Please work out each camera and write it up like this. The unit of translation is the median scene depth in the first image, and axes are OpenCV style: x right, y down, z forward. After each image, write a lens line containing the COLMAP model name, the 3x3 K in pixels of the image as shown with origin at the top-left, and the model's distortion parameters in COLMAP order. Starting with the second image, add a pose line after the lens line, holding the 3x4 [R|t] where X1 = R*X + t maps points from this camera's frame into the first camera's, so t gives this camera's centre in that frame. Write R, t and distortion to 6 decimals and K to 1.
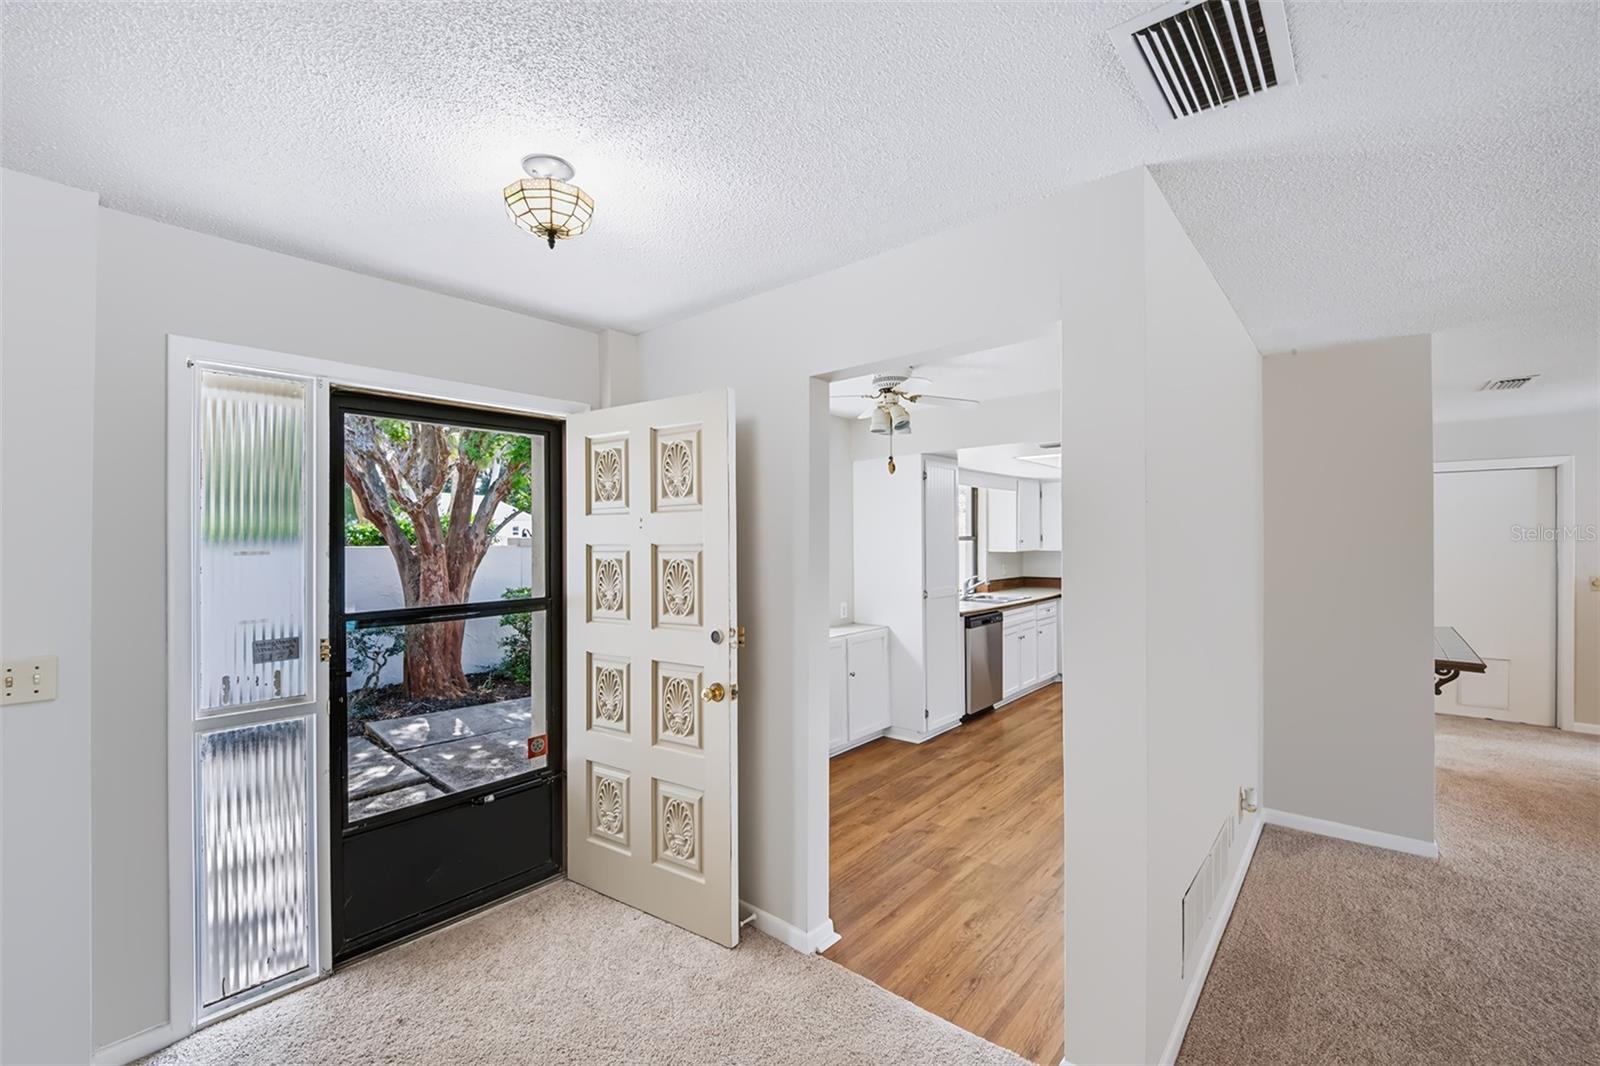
lens RADIAL K [[651.6, 0, 810.7], [0, 651.6, 546.9], [0, 0, 1]] dist [0.012389, -0.010915]
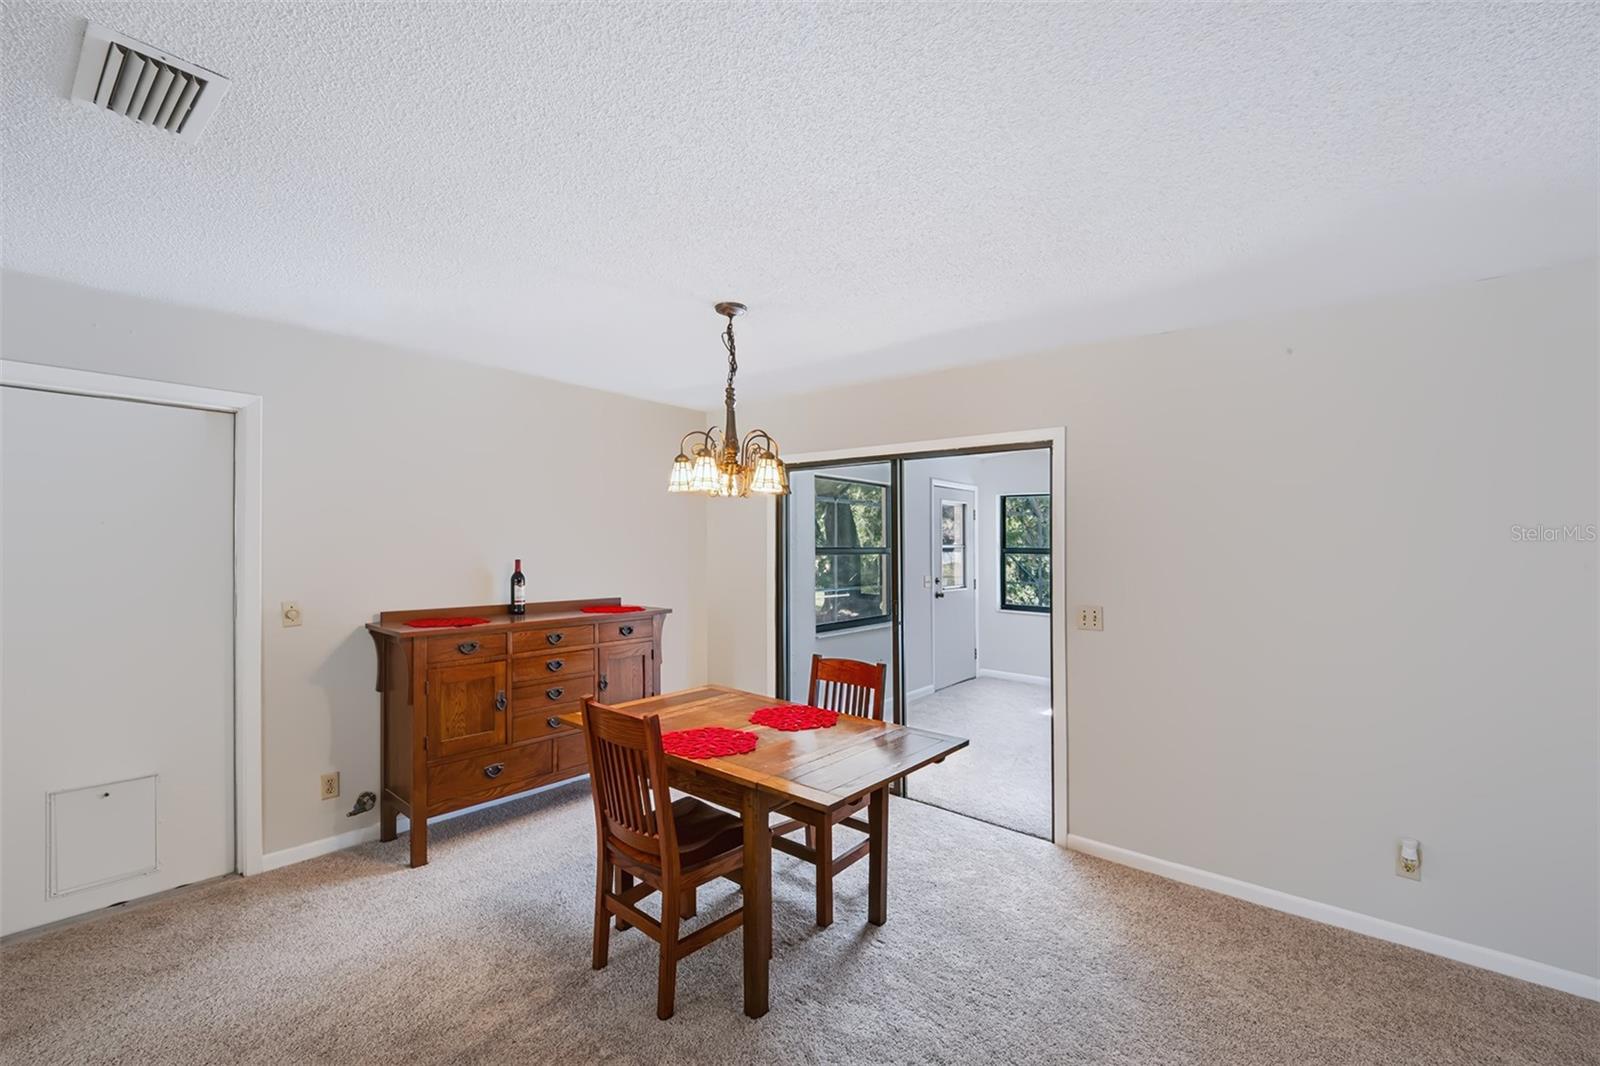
lens RADIAL K [[651.0, 0, 795.3], [0, 651.0, 541.1], [0, 0, 1]] dist [-0.030398, -0.000024]
pose [[-0.019756, 0.006762, 0.999782, 0.614526], [-0.003001, 0.999972, -0.006823, -0.008358], [-0.999800, -0.003135, -0.019735, 0.547826]]
